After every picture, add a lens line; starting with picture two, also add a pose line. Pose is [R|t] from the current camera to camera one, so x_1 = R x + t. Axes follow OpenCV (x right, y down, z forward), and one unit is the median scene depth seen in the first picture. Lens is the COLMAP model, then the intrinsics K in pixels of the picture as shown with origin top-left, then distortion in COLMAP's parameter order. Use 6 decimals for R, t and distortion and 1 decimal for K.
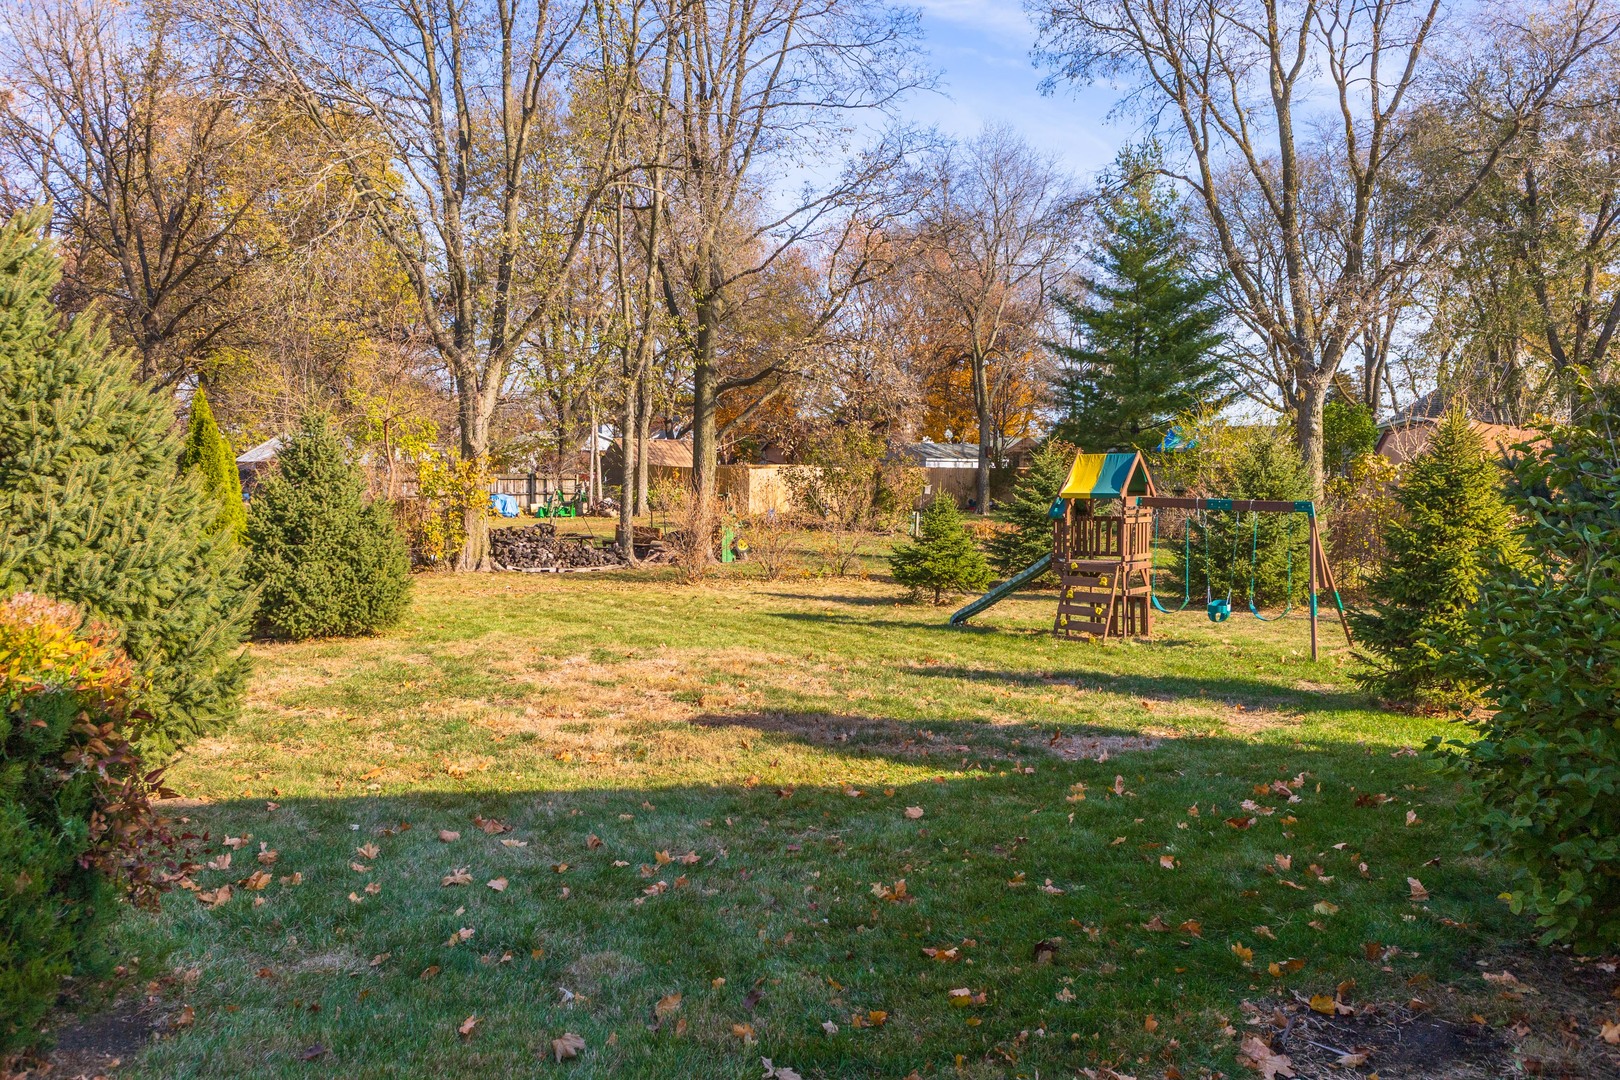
lens RADIAL K [[1267.2, 0, 810.0], [0, 1267.2, 540.0], [0, 0, 1]] dist [0.001871, 0.000031]
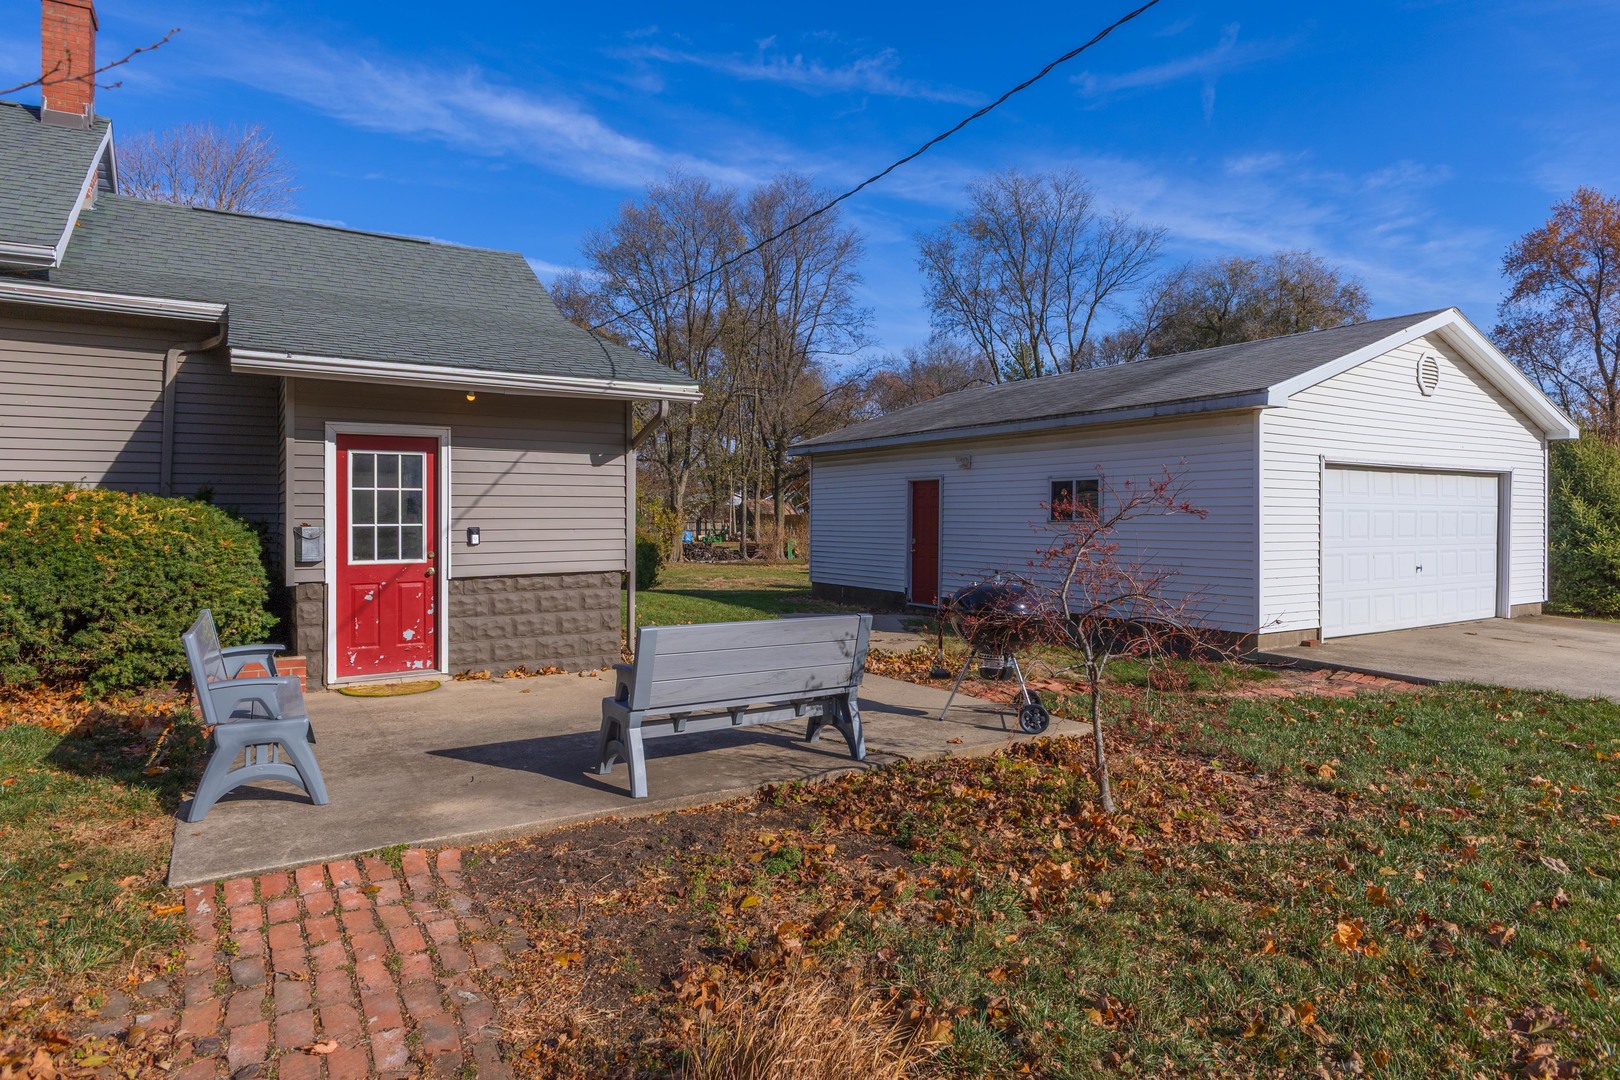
lens RADIAL K [[937.5, 0, 810.0], [0, 937.5, 540.0], [0, 0, 1]] dist [-0.000106, -0.000005]
pose [[0.995651, -0.007615, -0.092851, 0.116885], [0.004899, 0.999555, -0.029441, 0.032395], [0.093034, 0.028858, 0.995245, -0.587141]]
